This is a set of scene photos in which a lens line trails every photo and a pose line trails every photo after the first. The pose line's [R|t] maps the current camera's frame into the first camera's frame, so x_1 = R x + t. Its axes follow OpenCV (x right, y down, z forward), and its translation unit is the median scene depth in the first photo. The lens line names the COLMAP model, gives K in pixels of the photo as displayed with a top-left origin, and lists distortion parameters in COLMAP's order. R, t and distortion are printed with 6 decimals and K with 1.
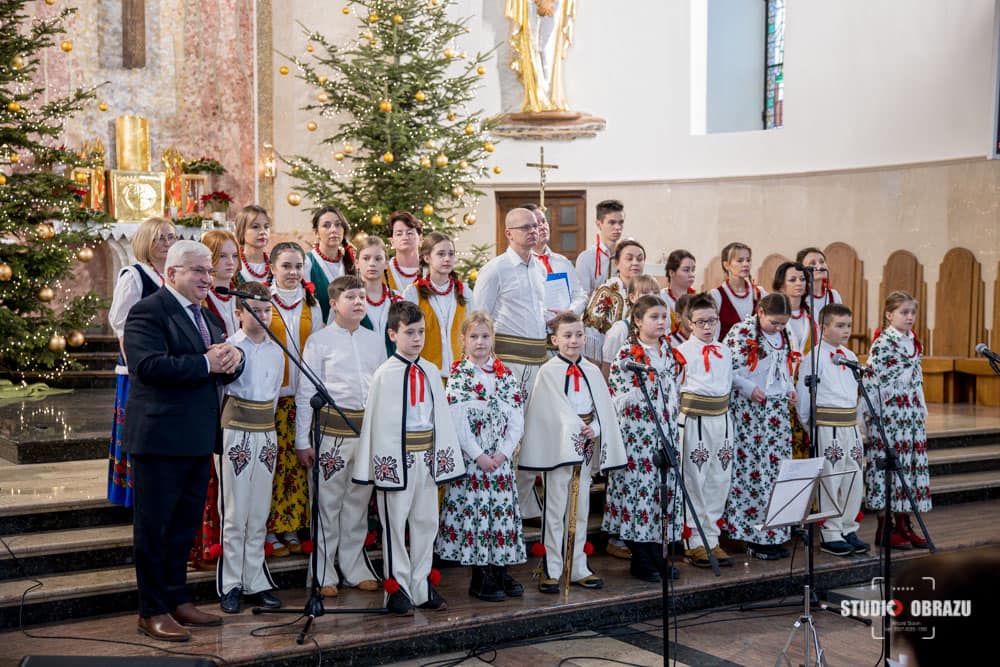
lens RADIAL K [[1252.0, 0, 476.0], [0, 1252.0, 310.7], [0, 0, 1]] dist [0.156012, -0.037446]
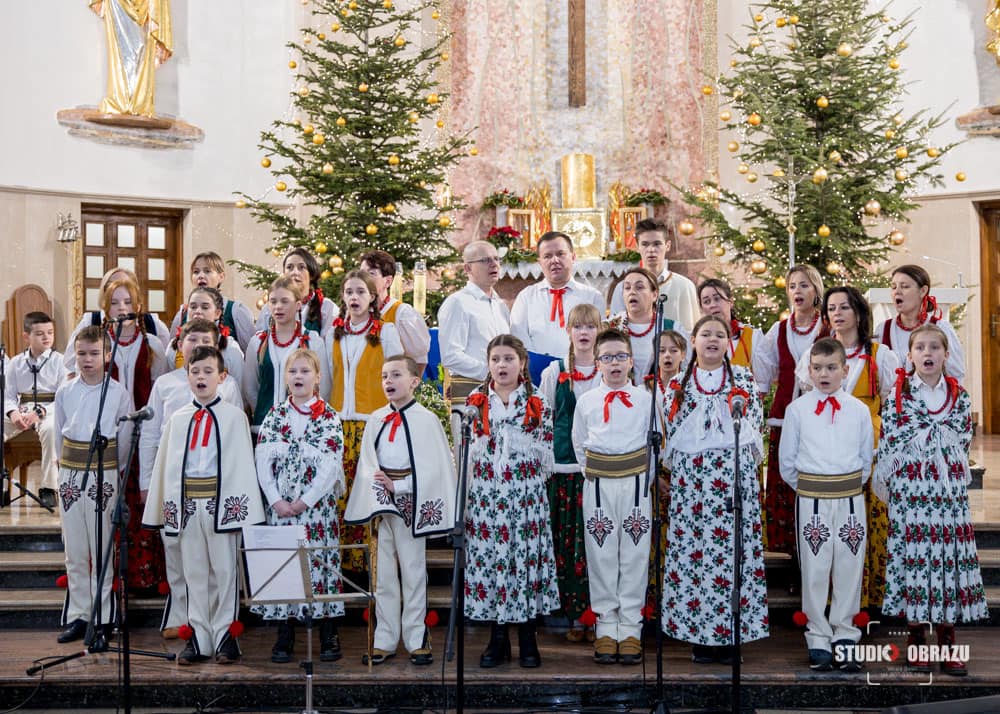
lens RADIAL K [[1351.8, 0, 550.8], [0, 1351.8, 317.8], [0, 0, 1]] dist [0.016679, 0.149556]
pose [[0.823339, -0.017662, -0.567275, 0.303599], [0.006551, 0.999745, -0.021619, -0.001413], [0.567512, 0.014083, 0.823244, 0.111351]]
